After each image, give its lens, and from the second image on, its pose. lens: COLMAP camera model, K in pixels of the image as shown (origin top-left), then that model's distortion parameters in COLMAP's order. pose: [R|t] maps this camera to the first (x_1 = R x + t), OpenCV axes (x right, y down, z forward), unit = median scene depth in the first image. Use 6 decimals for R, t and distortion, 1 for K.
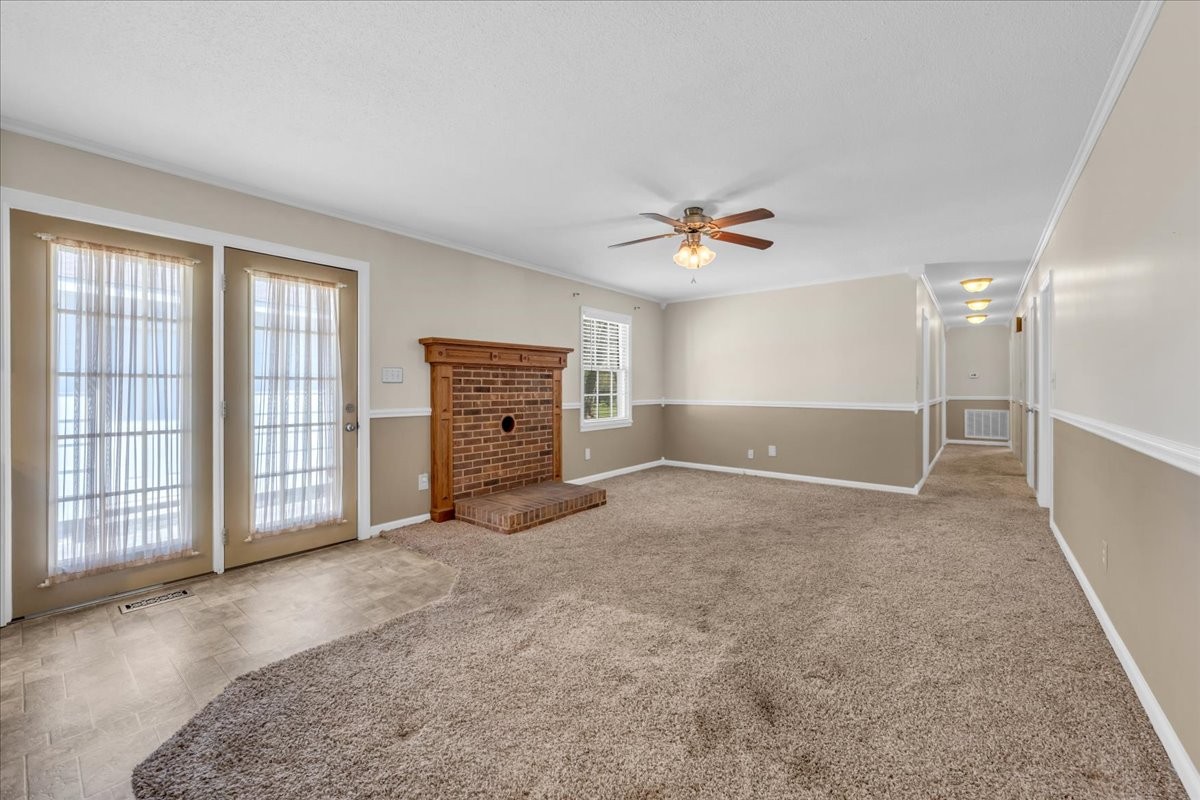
lens RADIAL K [[473.3, 0, 597.7], [0, 473.3, 390.9], [0, 0, 1]] dist [-0.000095, 0.000051]
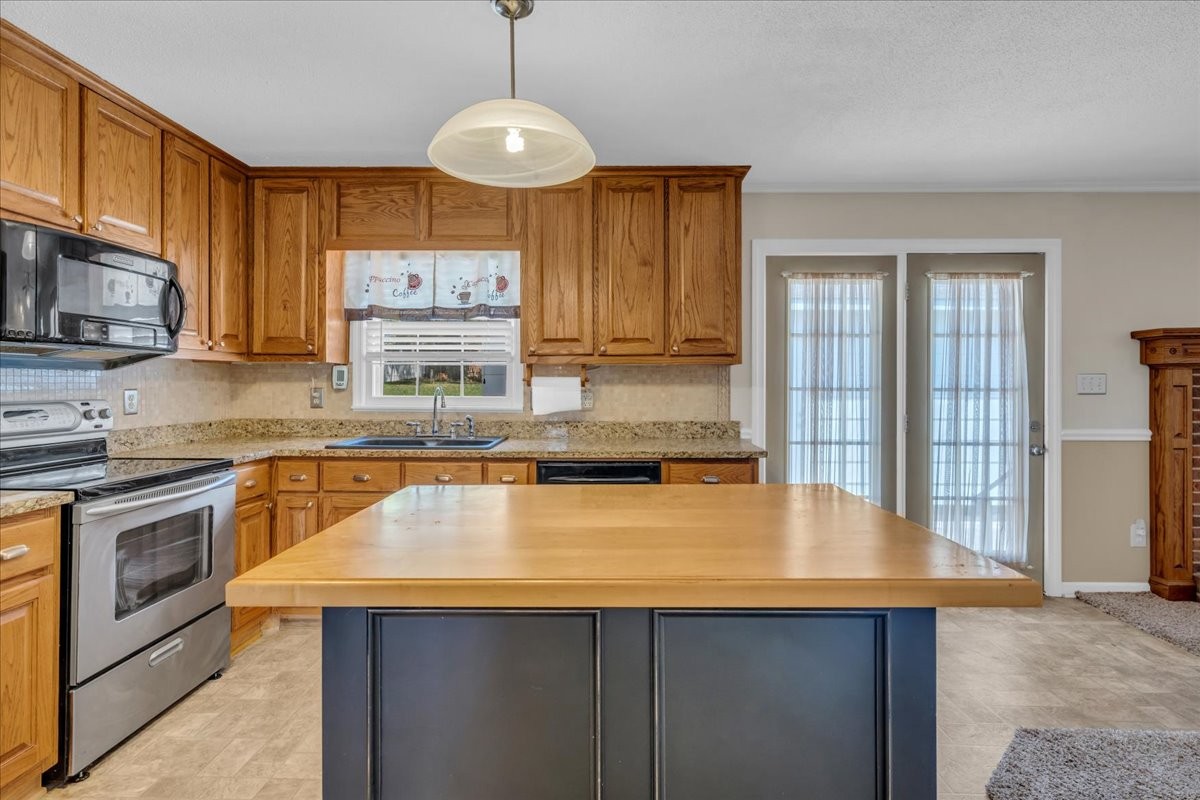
lens RADIAL K [[588.7, 0, 598.9], [0, 588.7, 381.4], [0, 0, 1]] dist [0.002768, -0.000313]
pose [[0.615350, -0.000511, -0.788254, -0.171712], [-0.004662, 0.999980, -0.004287, -0.028151], [0.788240, 0.006313, 0.615335, -0.167373]]
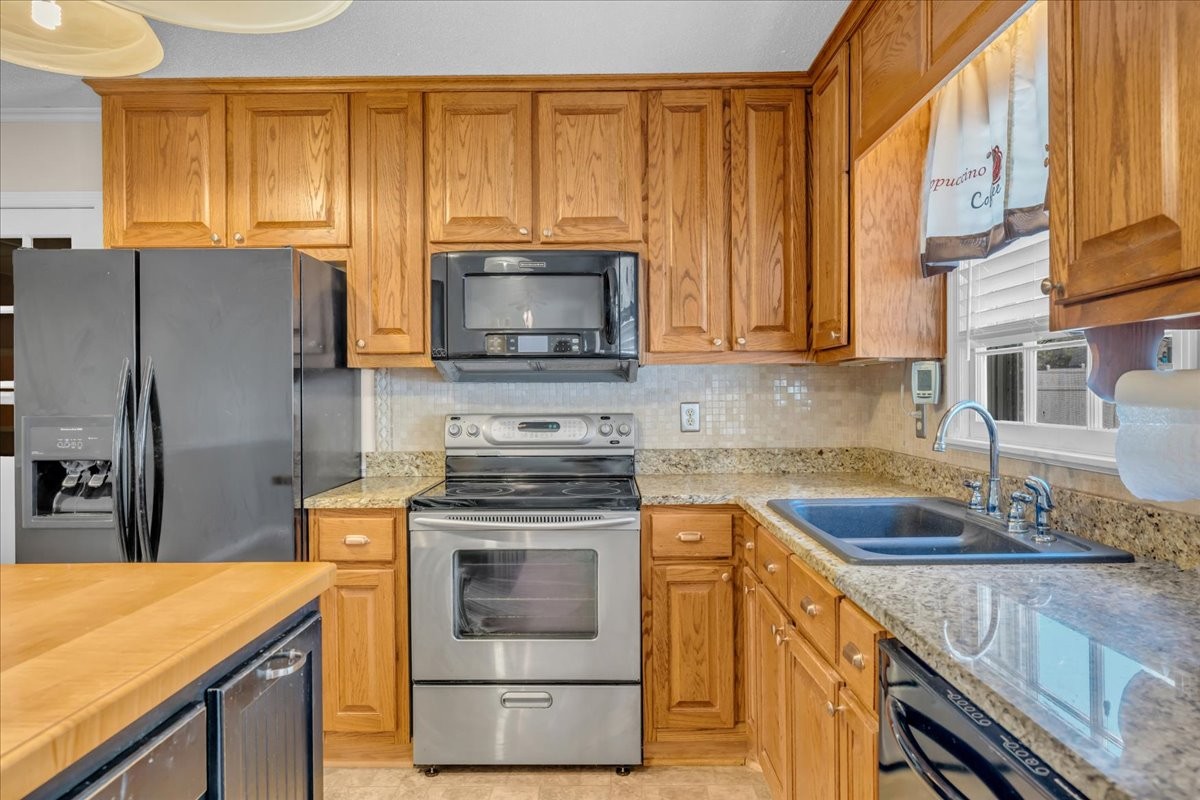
lens RADIAL K [[783.7, 0, 600.0], [0, 783.7, 400.0], [0, 0, 1]] dist [0.004285, 0.000402]
pose [[-0.782755, 0.009456, -0.622258, -0.505519], [0.004324, 0.999943, 0.009757, -0.029858], [0.622315, 0.004947, -0.782751, 0.402230]]
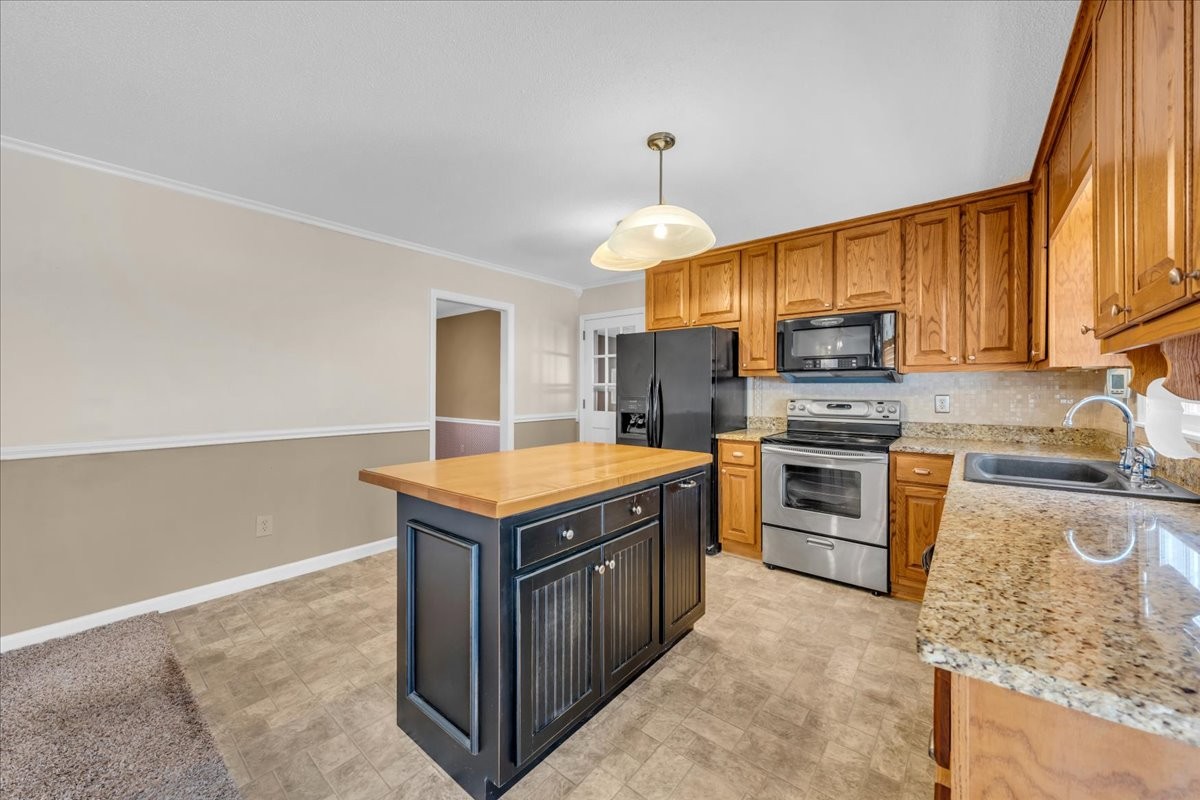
lens RADIAL K [[449.0, 0, 603.0], [0, 449.0, 391.5], [0, 0, 1]] dist [-0.001377, -0.000004]
pose [[-0.999978, -0.001213, 0.006549, -0.508163], [-0.001162, 0.999969, 0.007779, -0.030348], [-0.006558, 0.007772, -0.999948, 0.596087]]
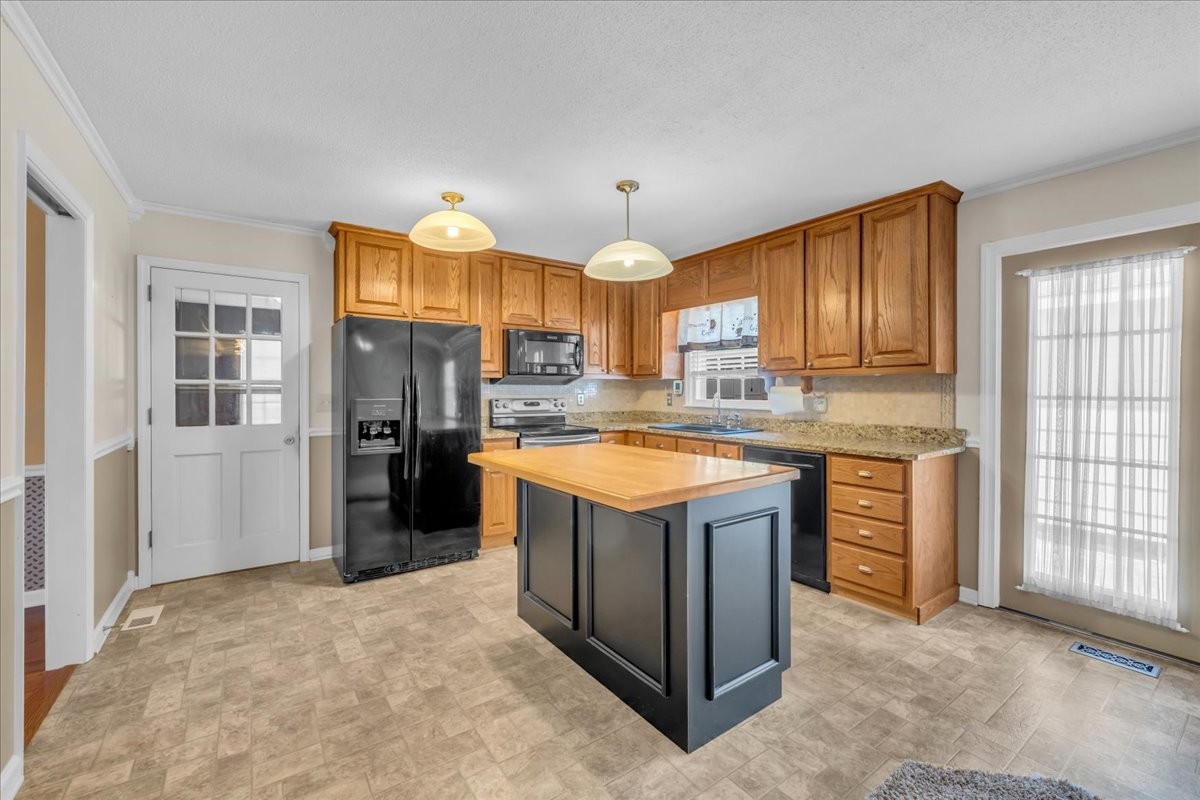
lens RADIAL K [[496.1, 0, 600.8], [0, 496.1, 394.3], [0, 0, 1]] dist [0.002783, 0.000249]
pose [[-0.268559, 0.009125, -0.963220, 0.127308], [-0.003656, 0.999938, 0.010492, -0.031153], [0.963256, 0.006340, -0.268509, 0.216038]]
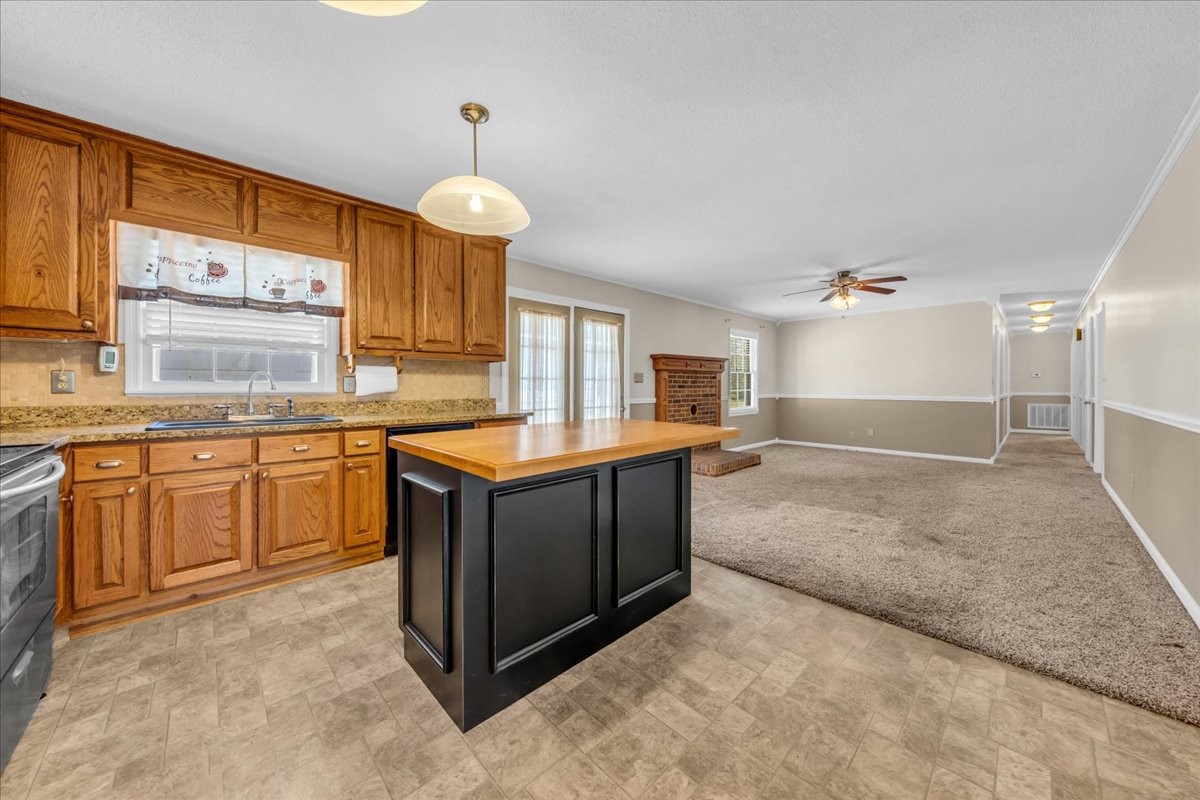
lens RADIAL K [[419.9, 0, 602.0], [0, 419.9, 389.9], [0, 0, 1]] dist [-0.000890, -0.000008]
pose [[0.992207, 0.001250, -0.124591, -0.360858], [-0.000773, 0.999992, 0.003870, 0.003110], [0.124595, -0.003743, 0.992201, -0.417828]]
